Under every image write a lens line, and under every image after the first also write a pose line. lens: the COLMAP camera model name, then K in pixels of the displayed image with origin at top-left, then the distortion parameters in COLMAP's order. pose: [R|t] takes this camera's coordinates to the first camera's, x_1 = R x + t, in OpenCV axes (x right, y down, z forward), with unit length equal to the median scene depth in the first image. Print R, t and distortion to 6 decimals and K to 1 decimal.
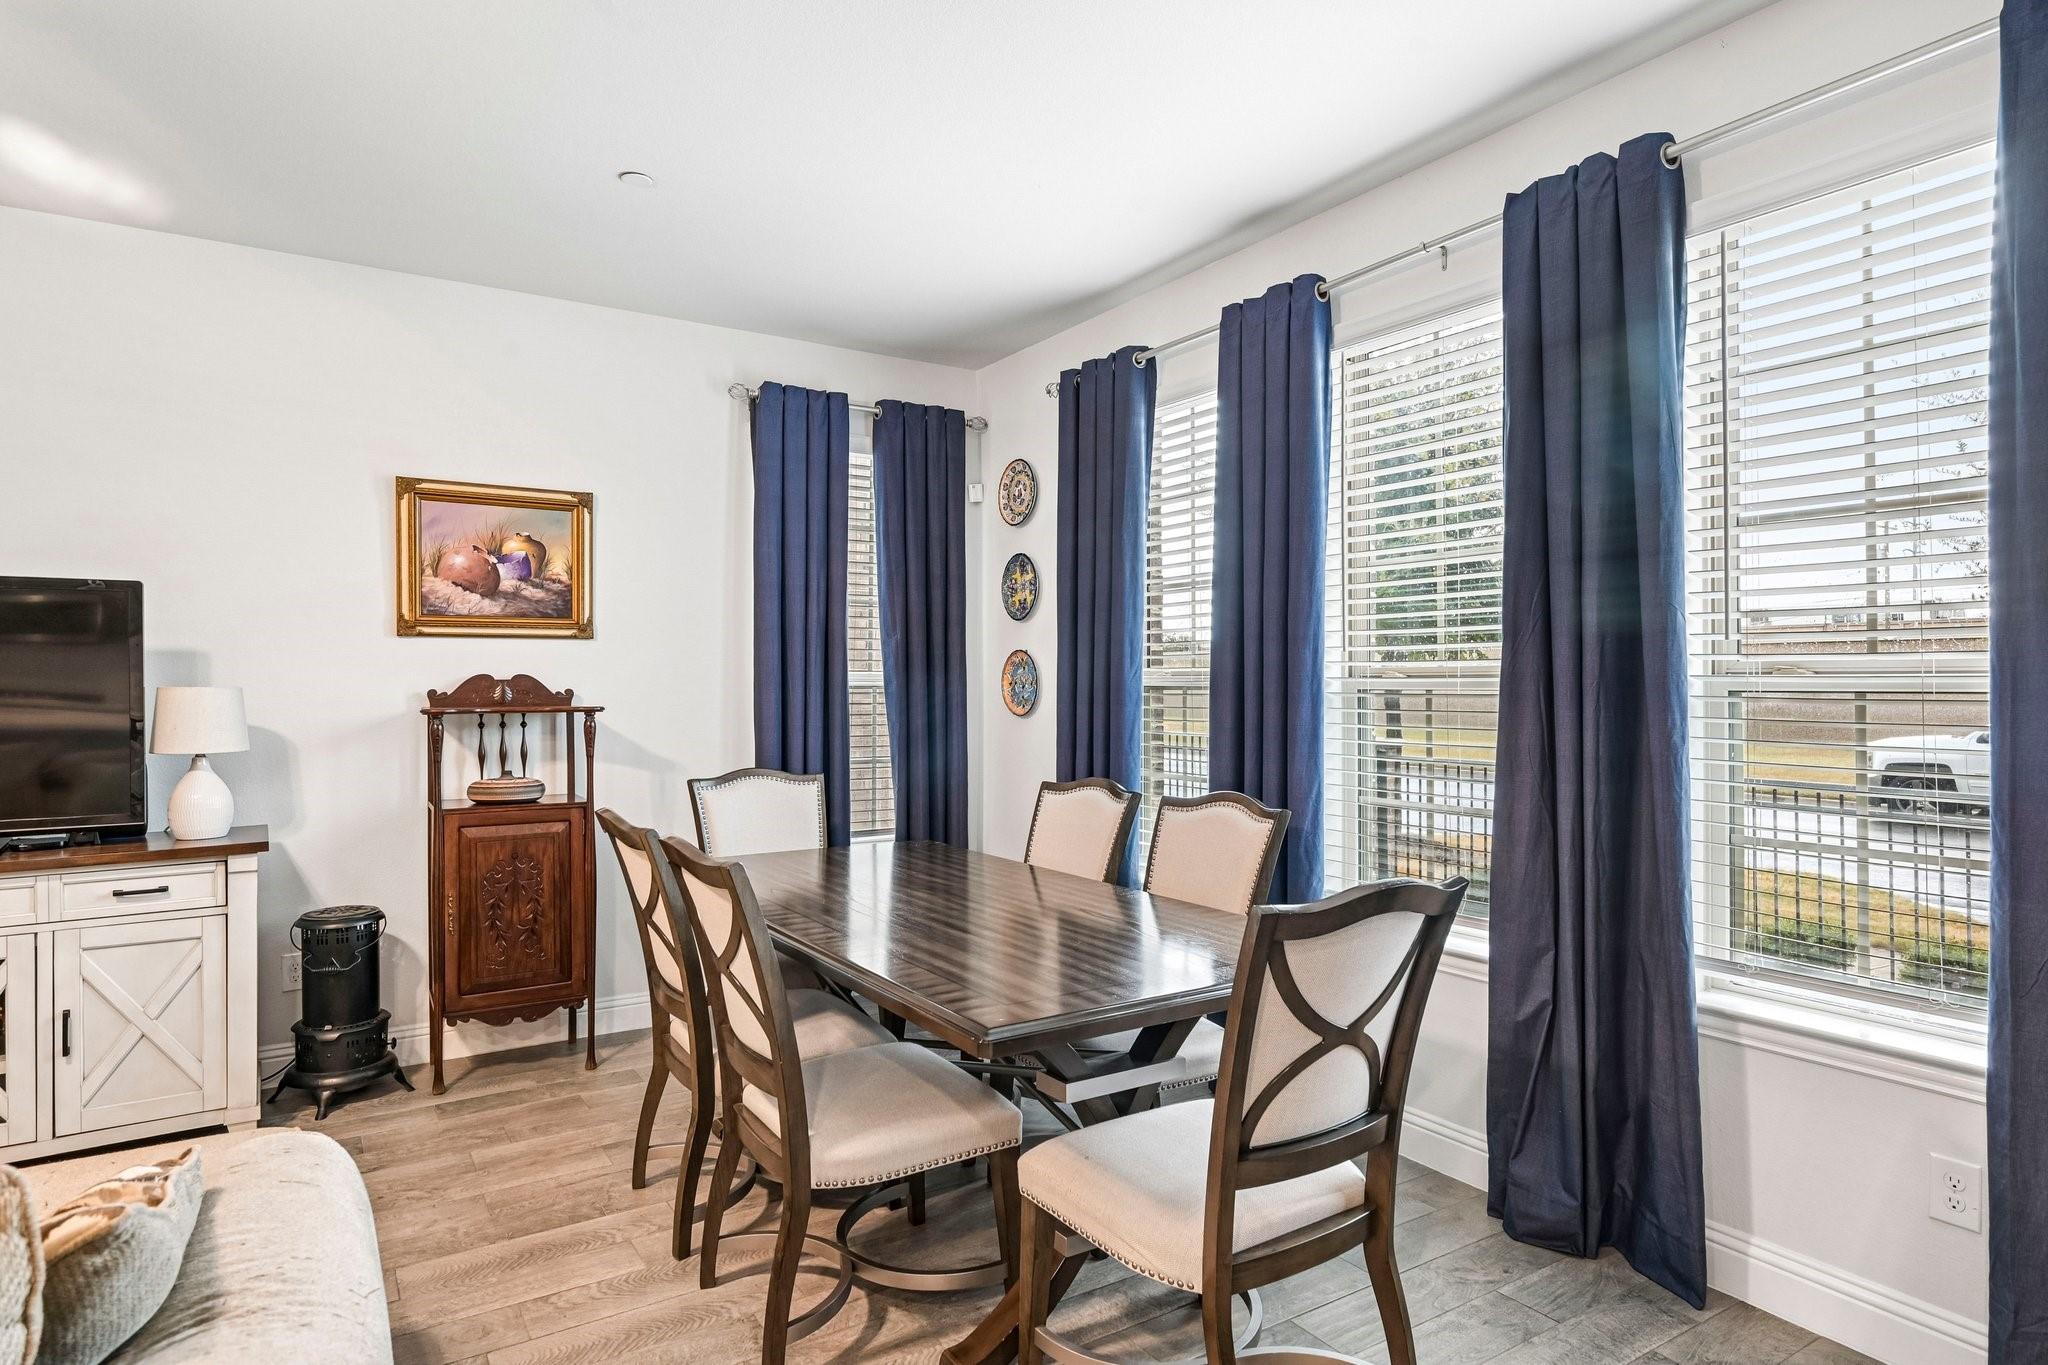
lens RADIAL K [[1157.9, 0, 1017.2], [0, 1157.9, 673.0], [0, 0, 1]] dist [0.004869, -0.000195]
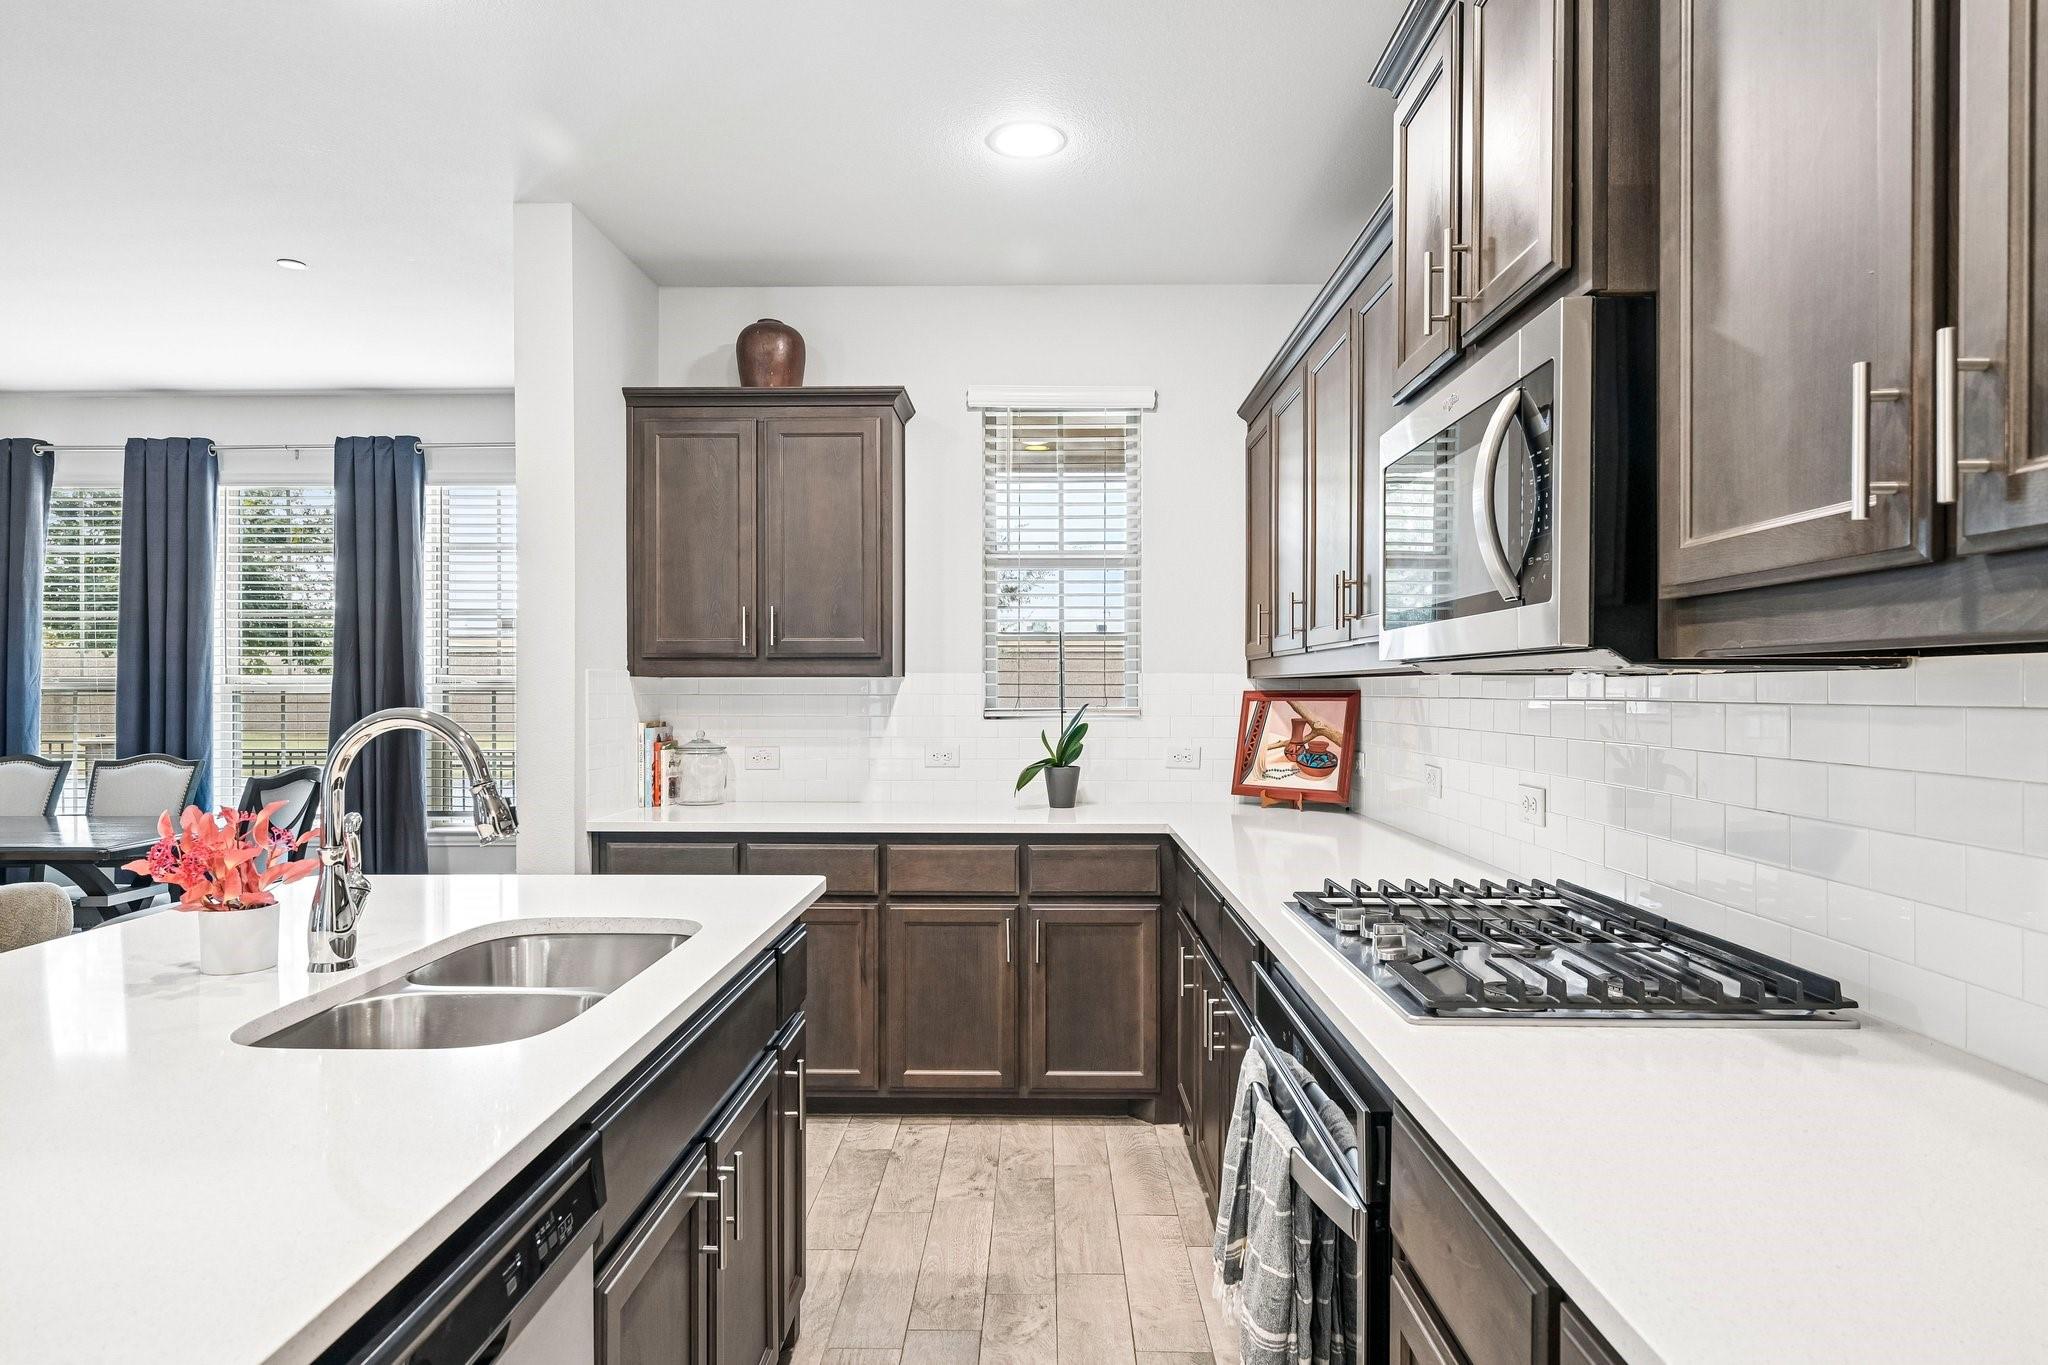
lens RADIAL K [[1171.7, 0, 1021.1], [0, 1171.7, 680.7], [0, 0, 1]] dist [-0.004784, -0.002402]
pose [[0.548316, 0.007857, 0.836234, -0.515809], [-0.005524, 0.999968, -0.005773, 0.002427], [-0.836253, -0.001455, 0.548342, -0.913834]]
